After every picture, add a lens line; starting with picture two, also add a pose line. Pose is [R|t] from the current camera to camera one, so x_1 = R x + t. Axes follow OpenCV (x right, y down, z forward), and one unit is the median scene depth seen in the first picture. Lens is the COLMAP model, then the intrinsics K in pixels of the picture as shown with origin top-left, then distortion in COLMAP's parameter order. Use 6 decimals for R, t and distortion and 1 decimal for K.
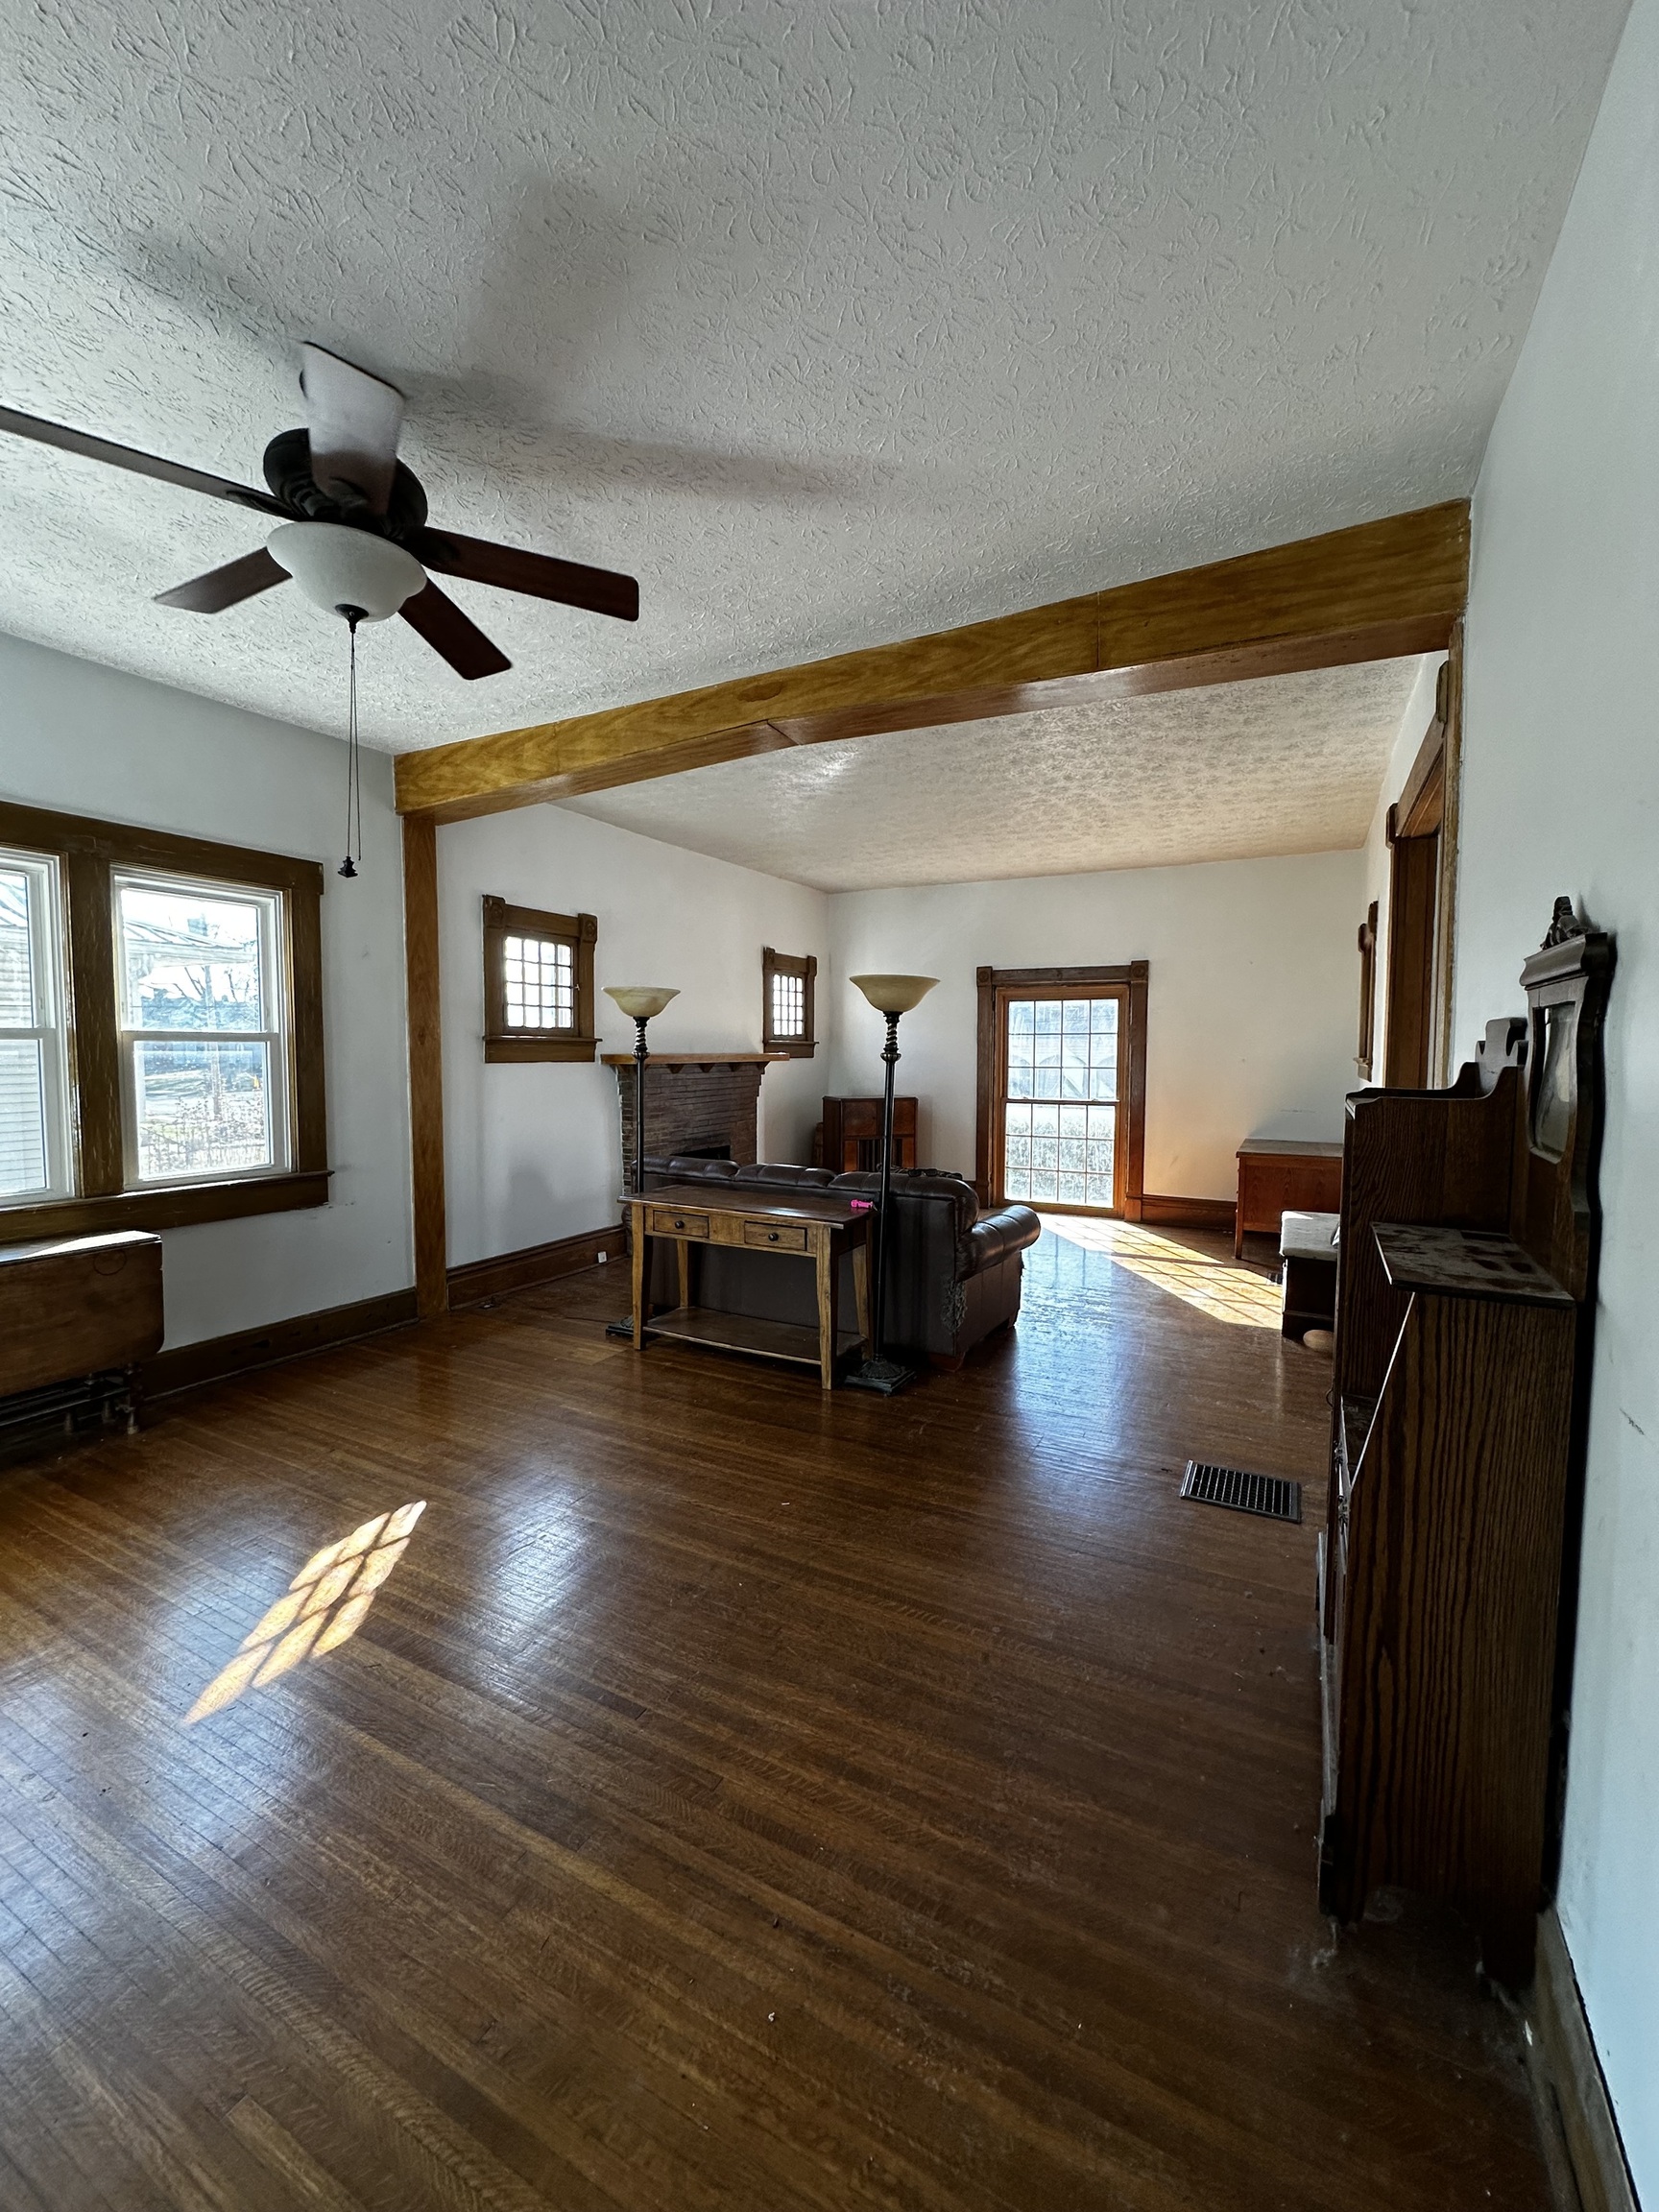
lens RADIAL K [[882.0, 0, 835.3], [0, 882.0, 1093.2], [0, 0, 1]] dist [-0.003048, 0.000402]
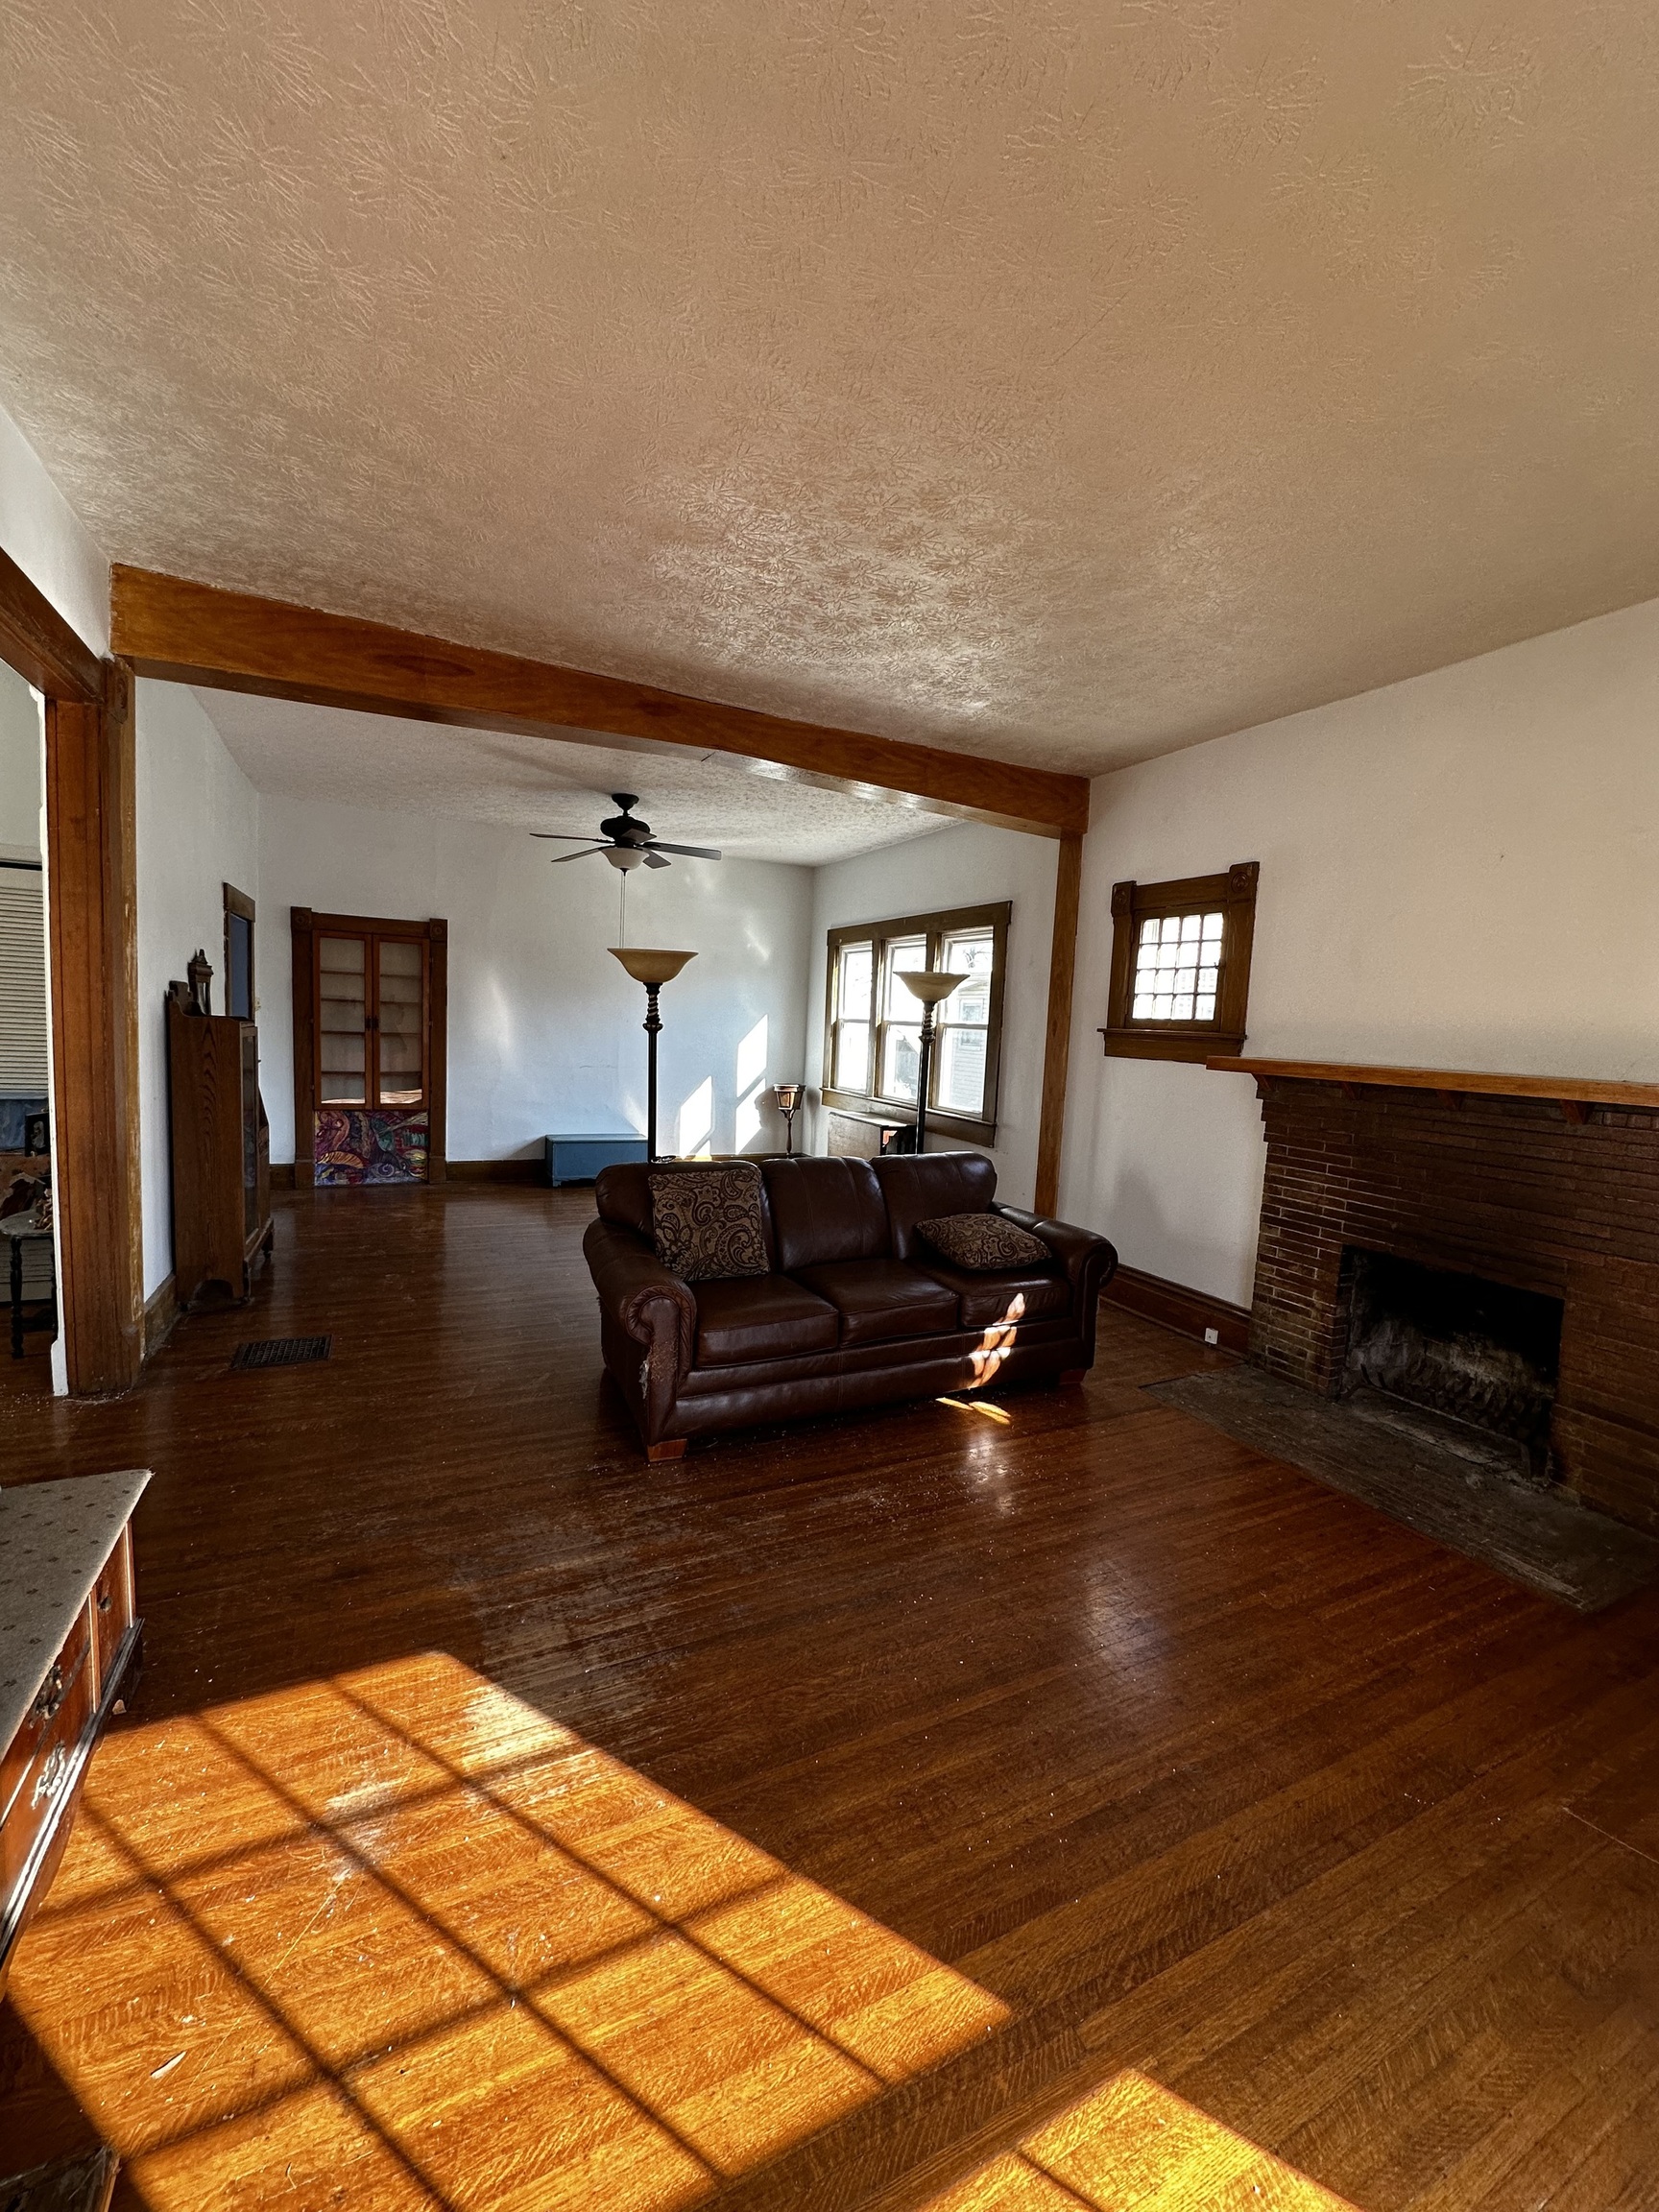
lens RADIAL K [[882.0, 0, 829.4], [0, 882.0, 1104.6], [0, 0, 1]] dist [-0.003048, 0.000402]
pose [[-0.588512, 0.042337, -0.807379, 0.464437], [-0.092140, 0.988609, 0.119002, -0.055631], [0.803221, 0.144426, -0.577908, 1.062960]]
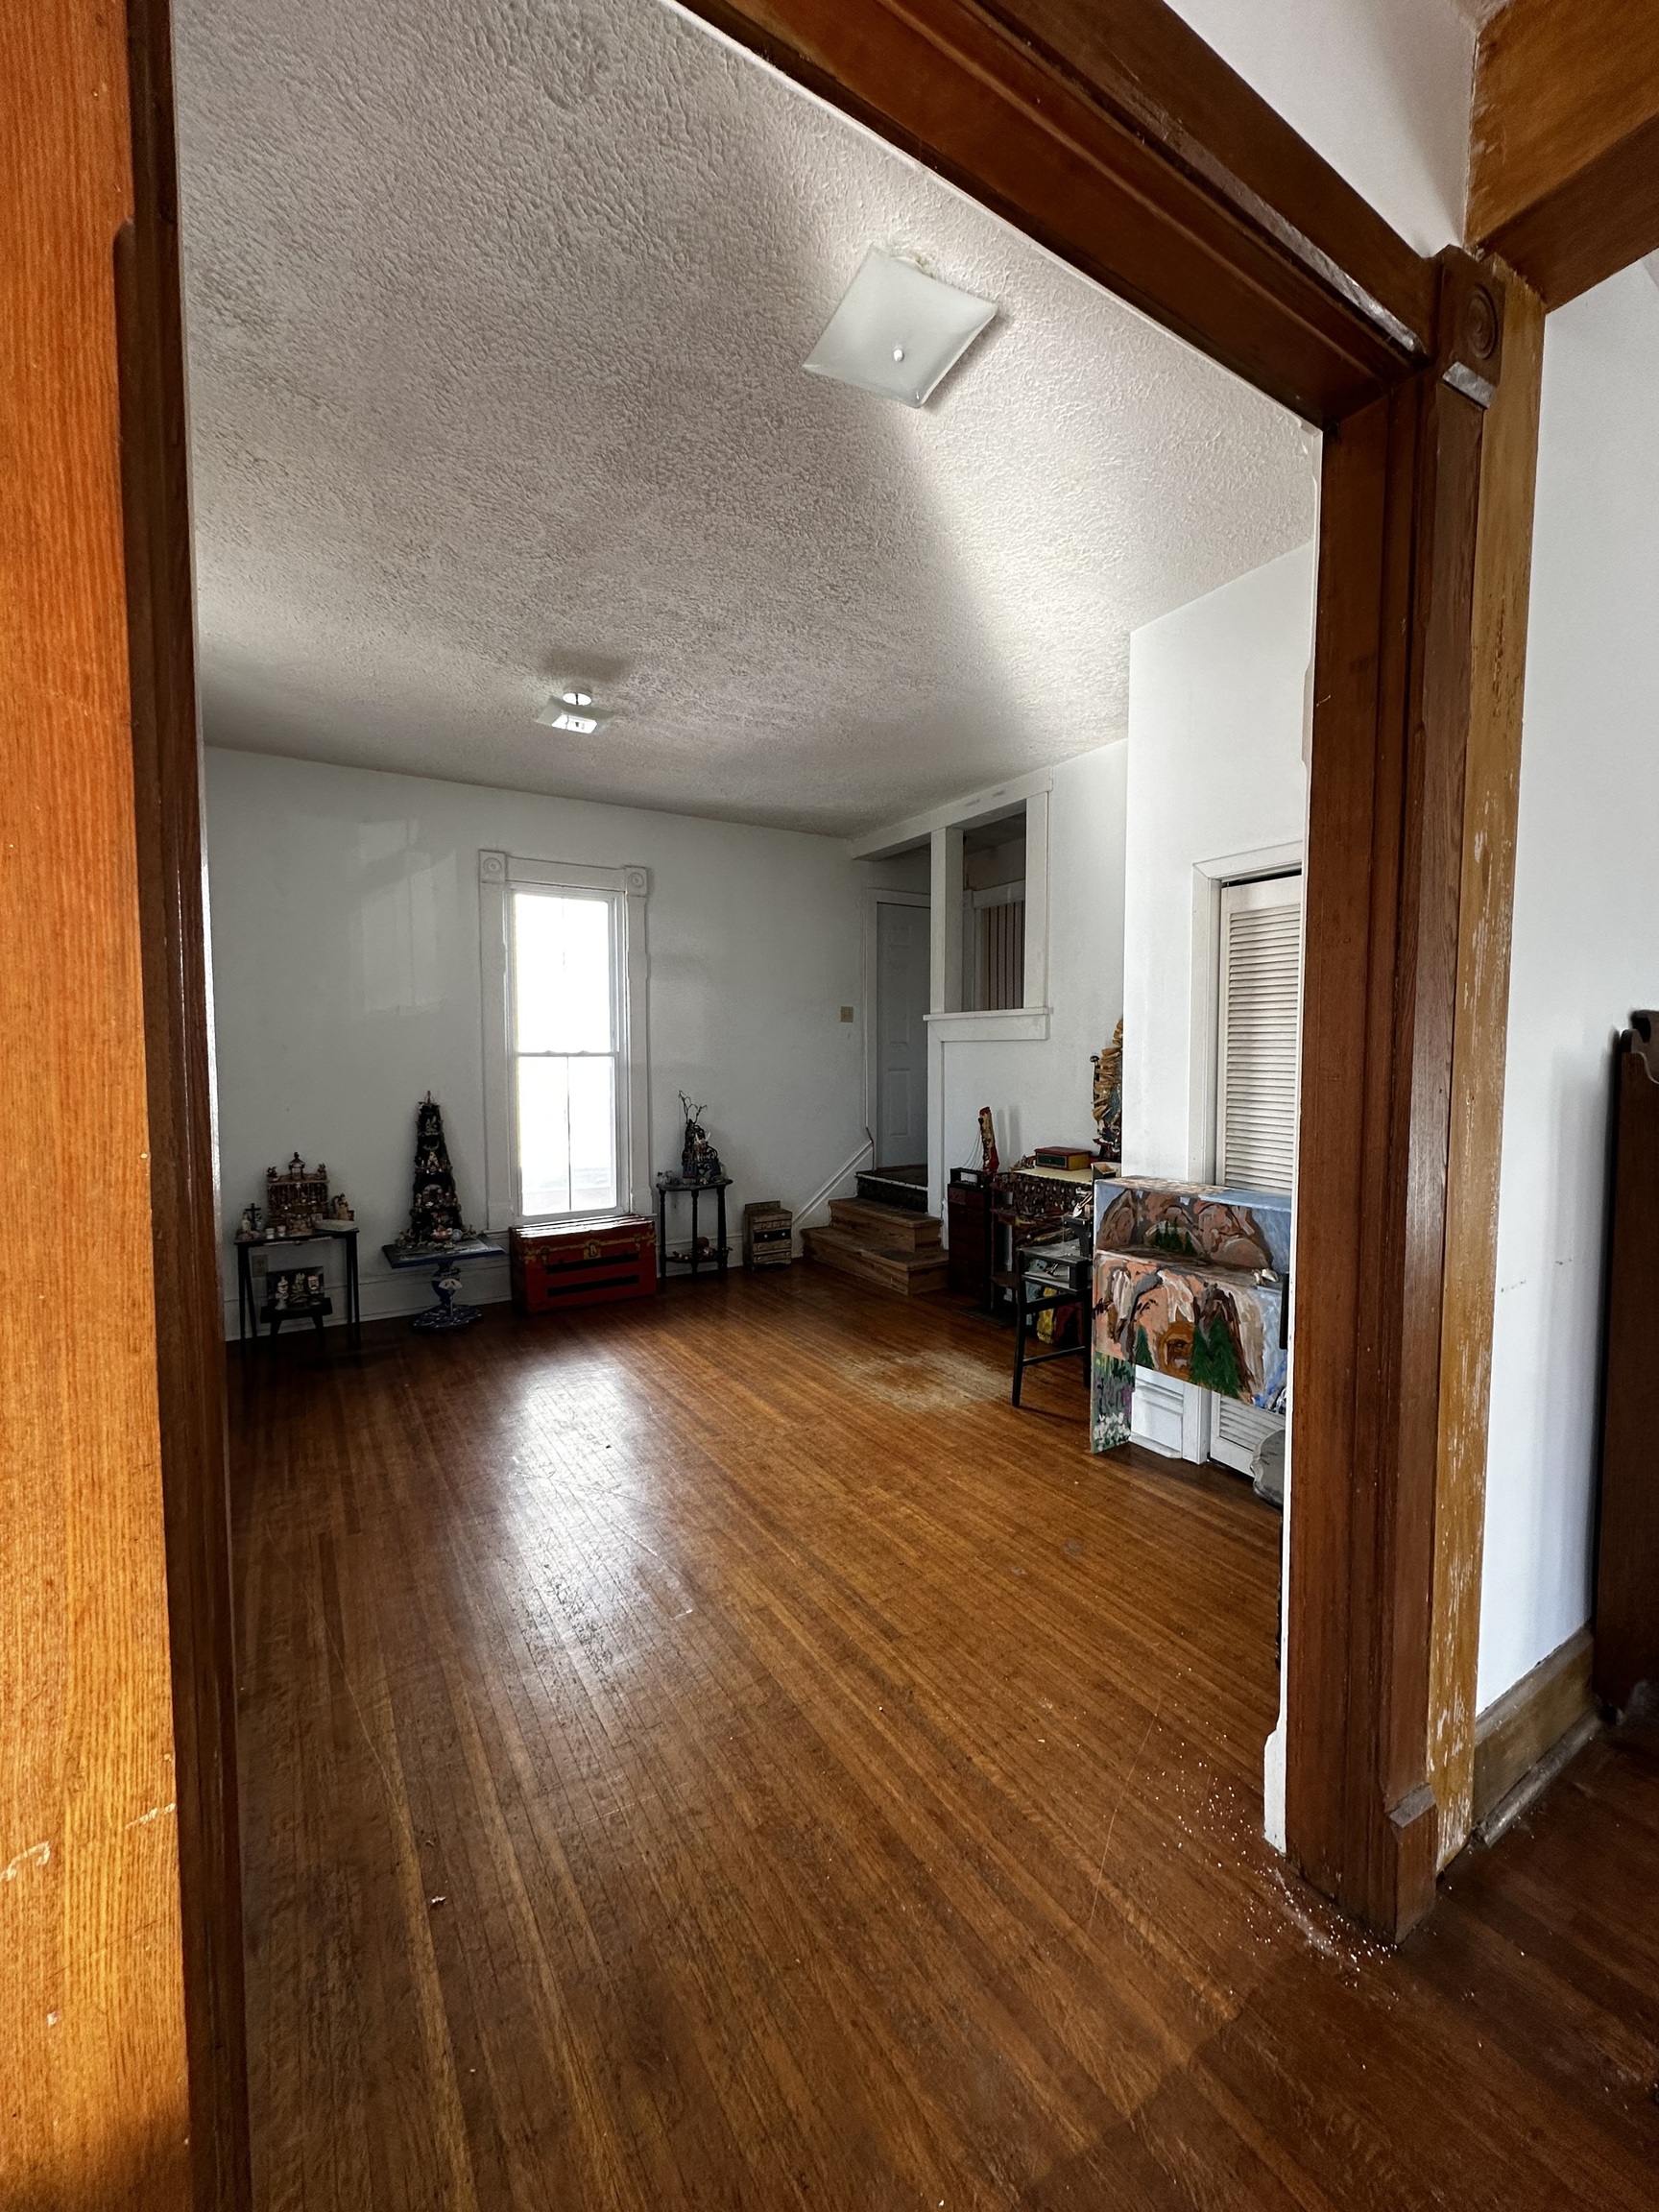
lens RADIAL K [[882.0, 0, 824.3], [0, 882.0, 1102.8], [0, 0, 1]] dist [-0.003048, 0.000402]
pose [[-0.861057, -0.031682, 0.507521, 0.315022], [0.026475, 0.993911, 0.106962, -0.032133], [-0.507819, 0.105537, -0.854975, 0.705100]]
